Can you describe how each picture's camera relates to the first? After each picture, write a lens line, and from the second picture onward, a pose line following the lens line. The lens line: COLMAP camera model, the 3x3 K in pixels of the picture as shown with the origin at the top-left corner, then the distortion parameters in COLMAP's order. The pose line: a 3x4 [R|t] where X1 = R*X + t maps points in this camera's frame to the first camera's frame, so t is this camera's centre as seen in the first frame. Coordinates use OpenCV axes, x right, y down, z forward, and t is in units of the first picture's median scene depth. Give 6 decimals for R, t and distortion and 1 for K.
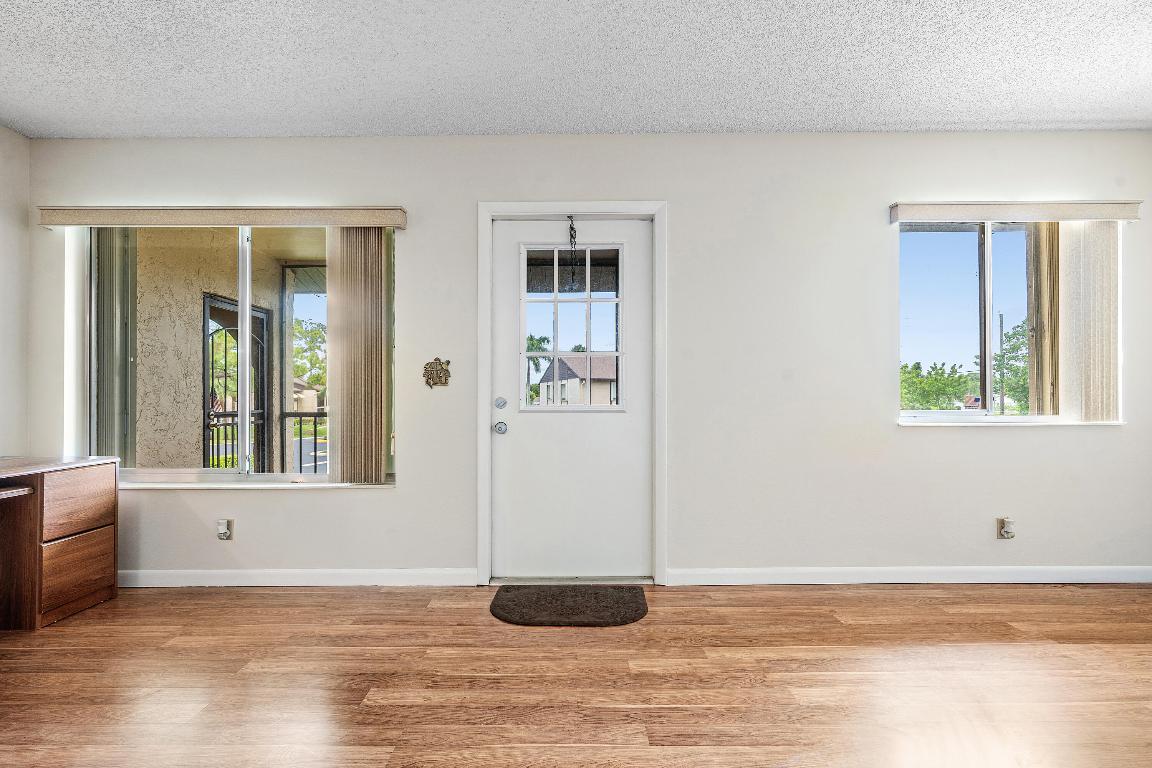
lens RADIAL K [[540.6, 0, 575.9], [0, 540.6, 398.5], [0, 0, 1]] dist [0.022281, 0.000006]
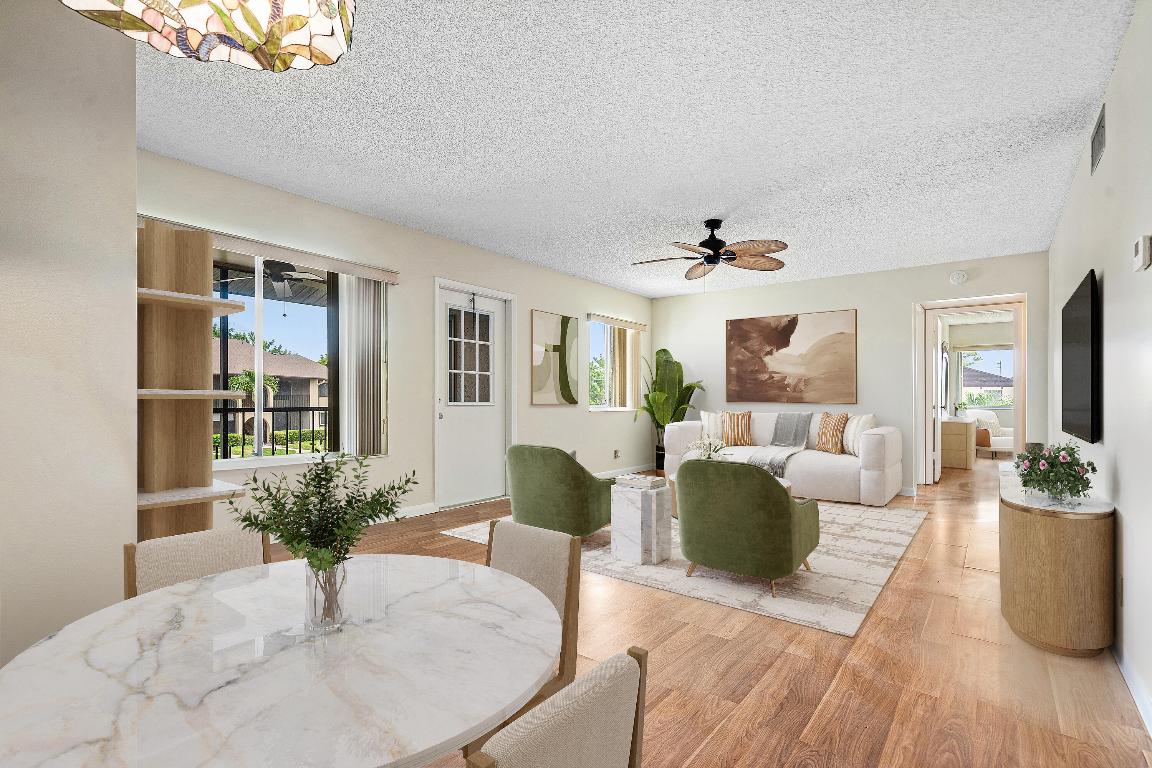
lens RADIAL K [[526.6, 0, 558.5], [0, 526.6, 402.0], [0, 0, 1]] dist [-0.000324, -0.000080]
pose [[0.648170, 0.002832, 0.761490, -1.116986], [-0.002551, 0.999996, -0.001548, 0.012880], [-0.761491, -0.000939, 0.648175, -0.296525]]
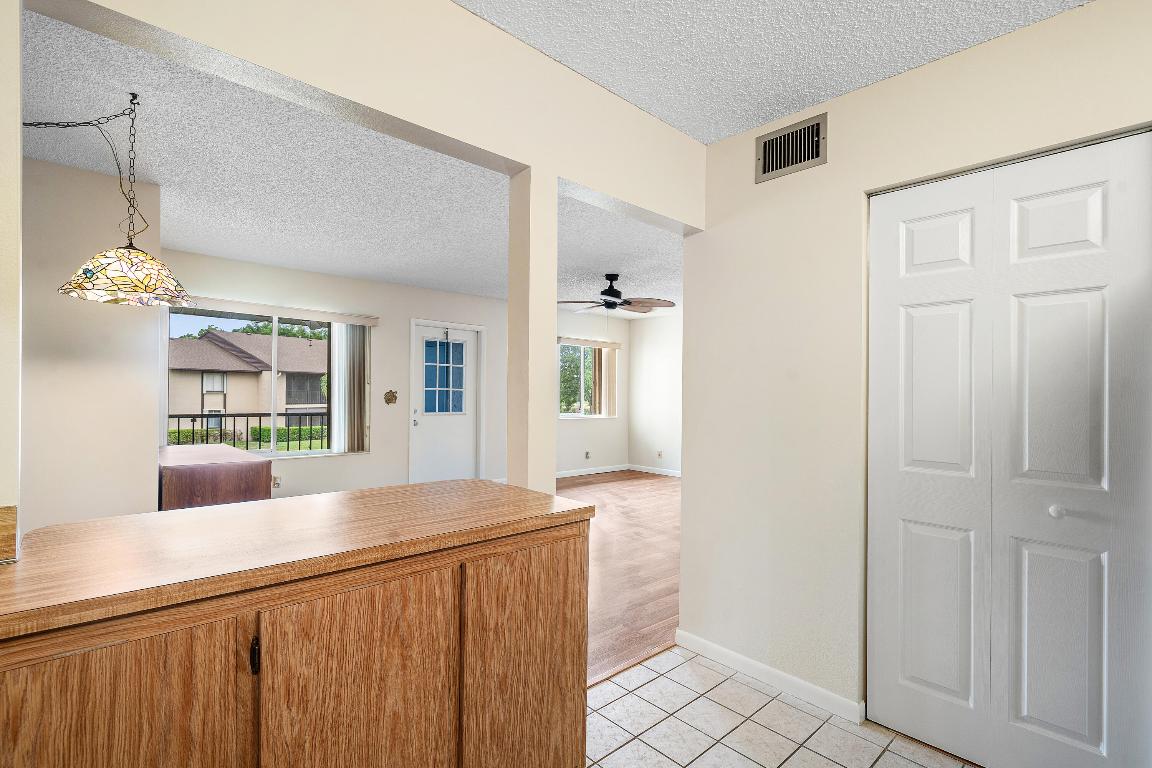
lens RADIAL K [[540.6, 0, 575.9], [0, 540.6, 398.5], [0, 0, 1]] dist [0.022281, 0.000006]
pose [[0.752729, 0.010537, 0.658246, -1.077226], [-0.015279, 0.999882, 0.001466, -0.056486], [-0.658153, -0.011160, 0.752801, -1.032727]]
